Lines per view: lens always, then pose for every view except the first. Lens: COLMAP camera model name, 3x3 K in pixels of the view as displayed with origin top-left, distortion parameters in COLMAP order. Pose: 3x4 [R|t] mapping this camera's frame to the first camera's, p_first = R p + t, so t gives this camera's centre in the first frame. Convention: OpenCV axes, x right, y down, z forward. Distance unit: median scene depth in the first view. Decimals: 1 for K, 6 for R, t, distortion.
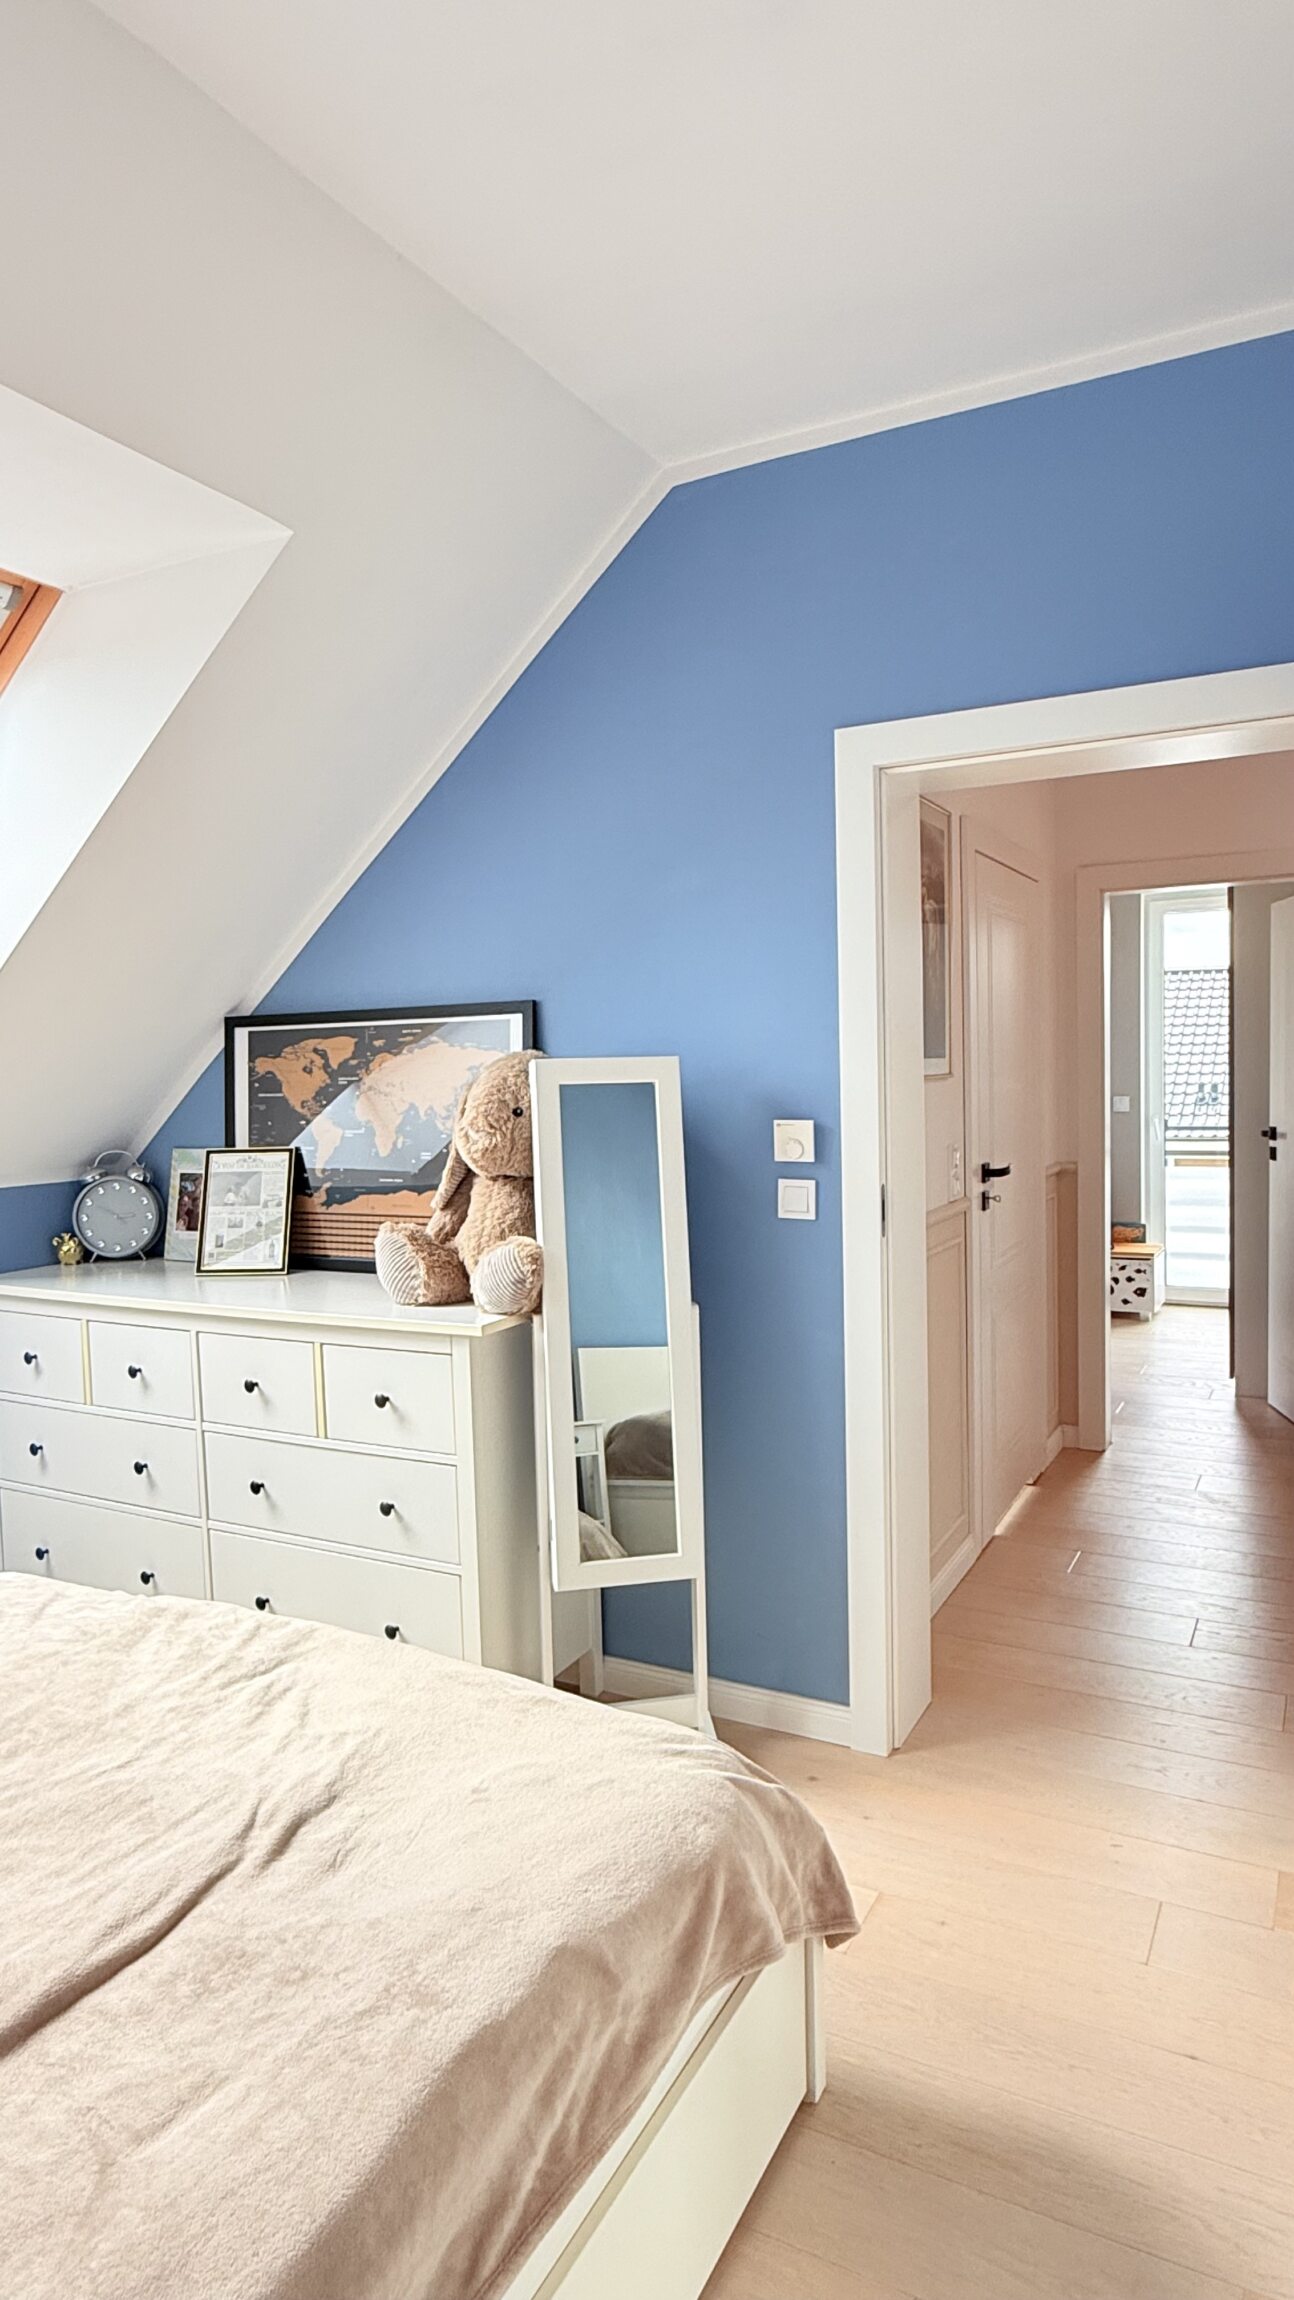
lens RADIAL K [[1379.3, 0, 650.0], [0, 1379.3, 1152.1], [0, 0, 1]] dist [-0.001259, -0.000226]
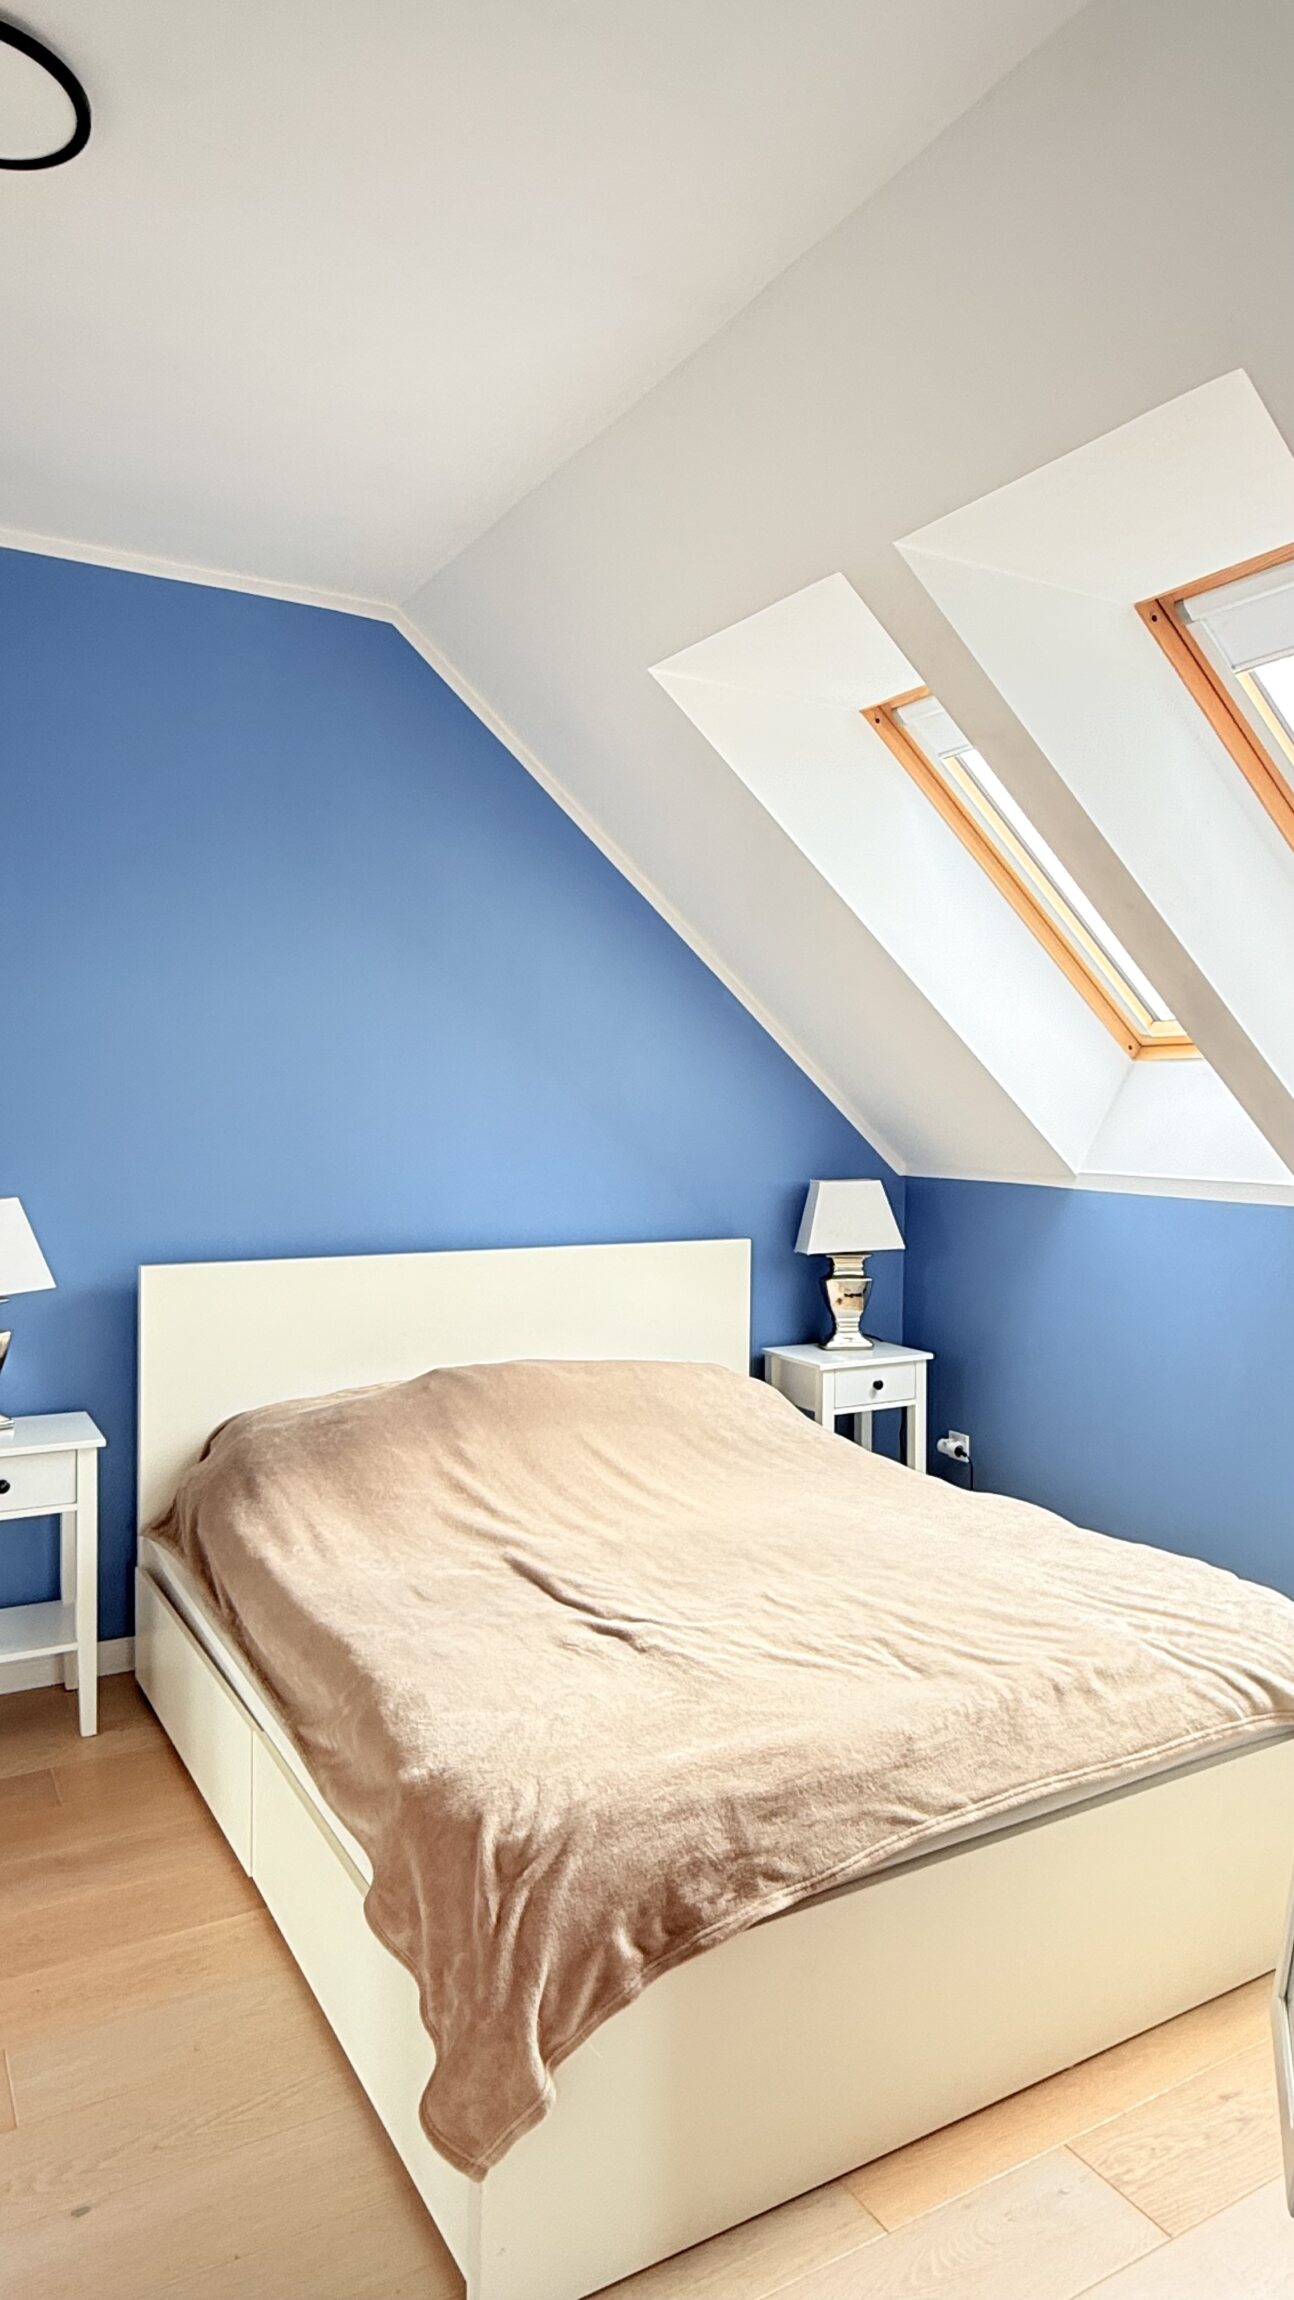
lens RADIAL K [[1412.6, 0, 653.4], [0, 1412.6, 1143.7], [0, 0, 1]] dist [-0.000943, 0.006199]
pose [[-0.532177, 0.056495, -0.844746, 0.834377], [-0.054458, 0.993421, 0.100747, -0.124368], [0.844880, 0.099618, -0.525598, 1.645477]]
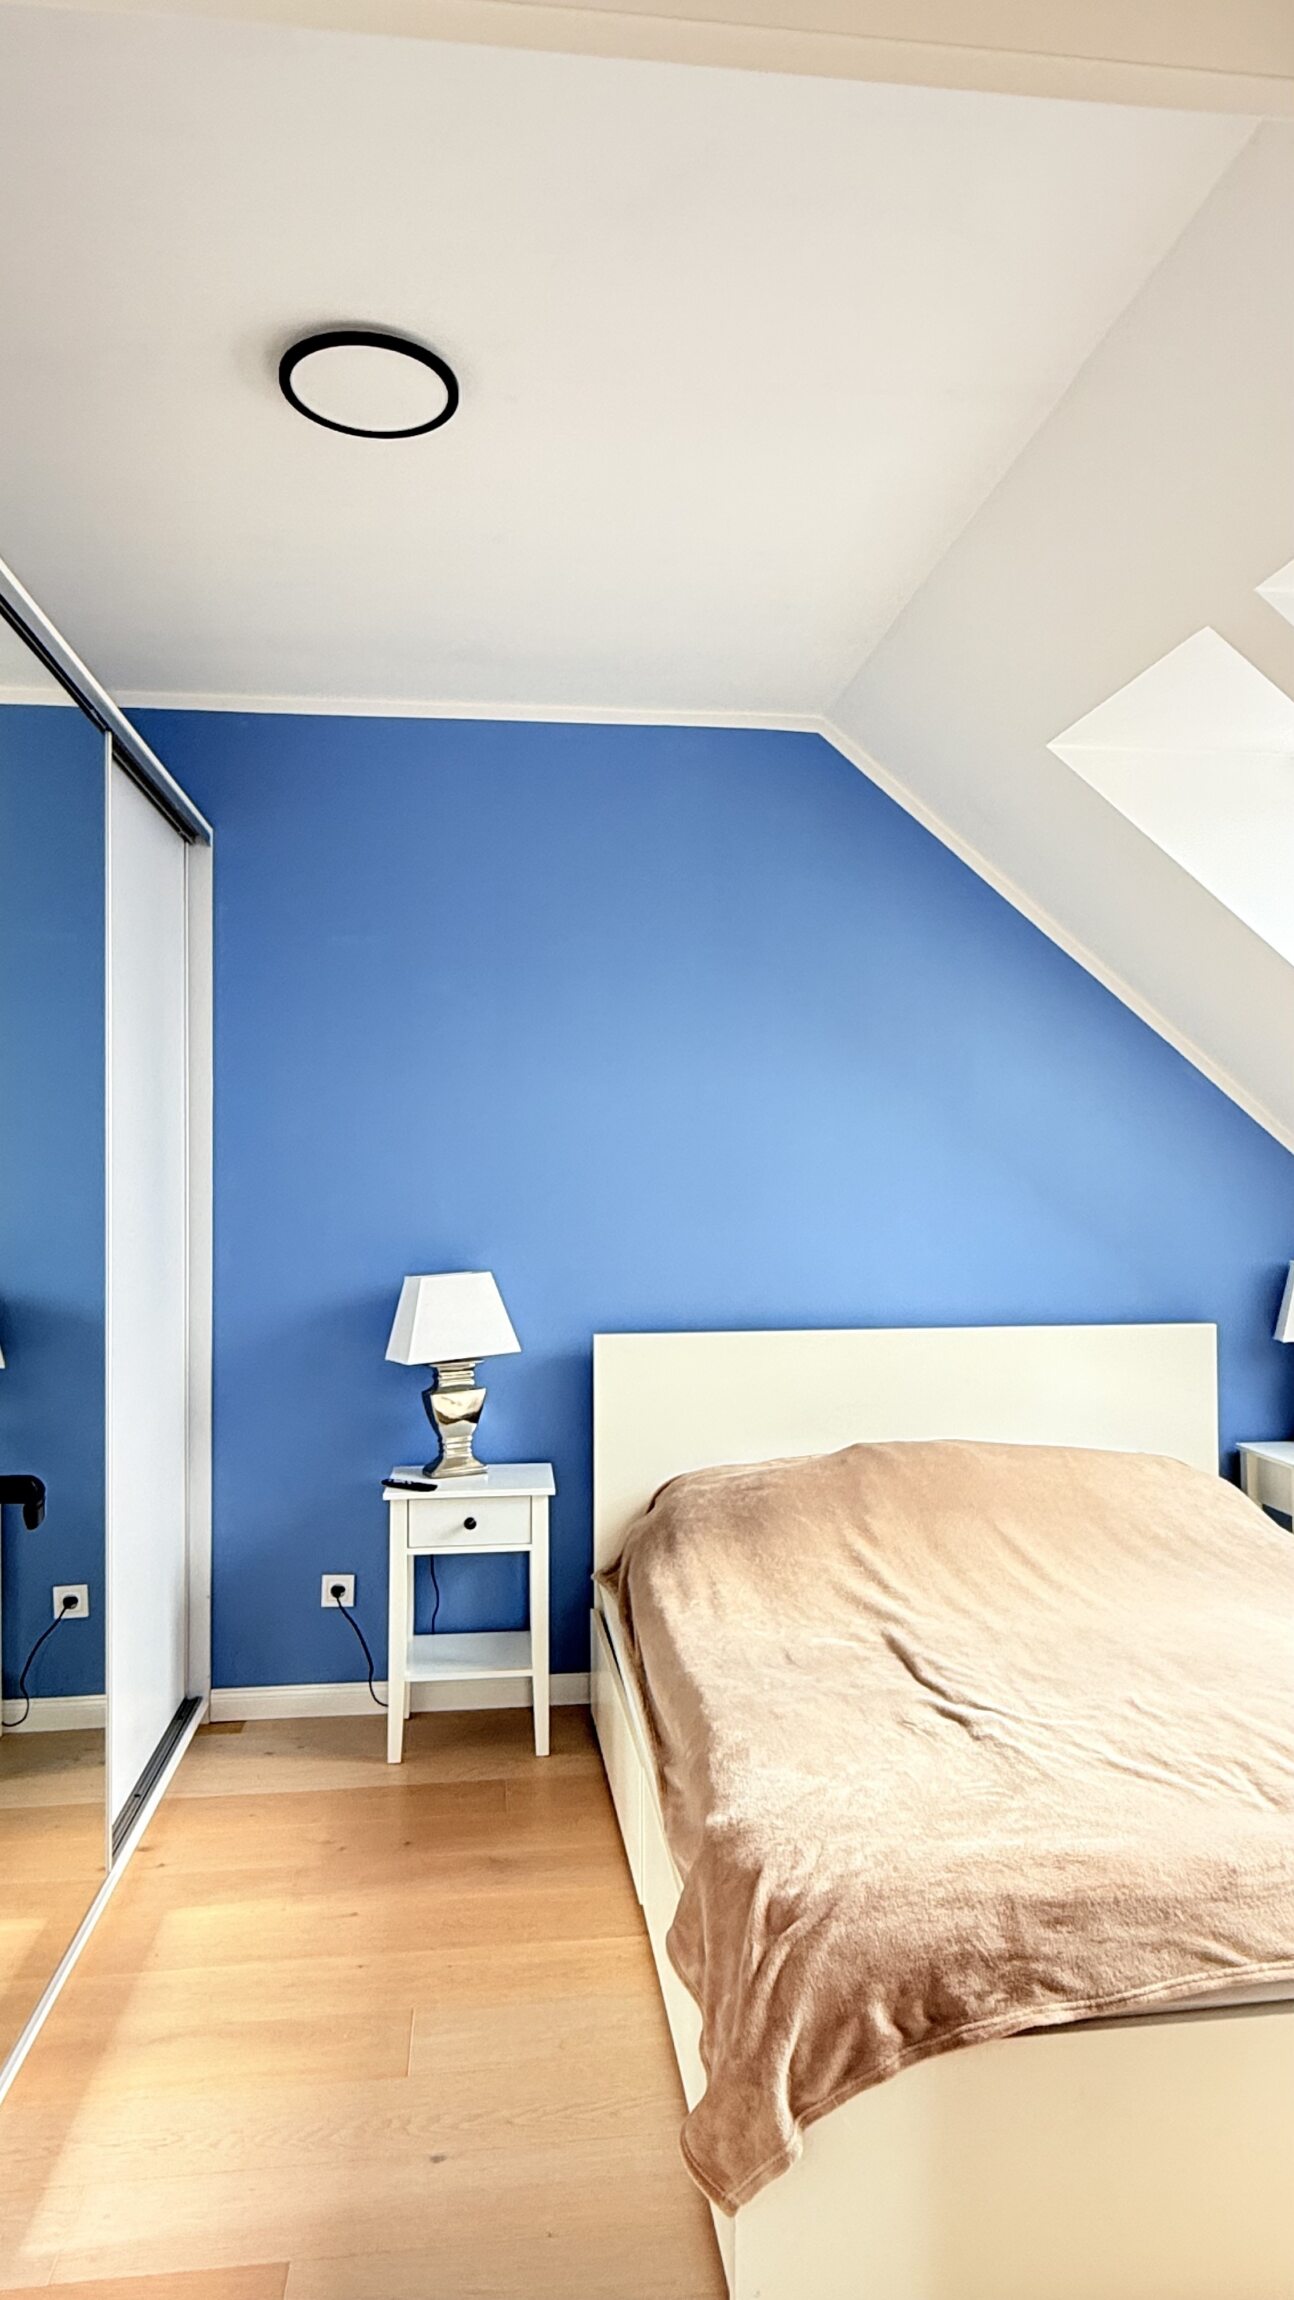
lens RADIAL K [[1412.6, 0, 647.8], [0, 1412.6, 1151.3], [0, 0, 1]] dist [-0.000943, 0.006199]
pose [[-0.822771, 0.031809, -0.567482, 0.727157], [-0.006213, 0.997870, 0.064942, -0.144282], [0.568339, 0.056958, -0.820821, 1.854378]]
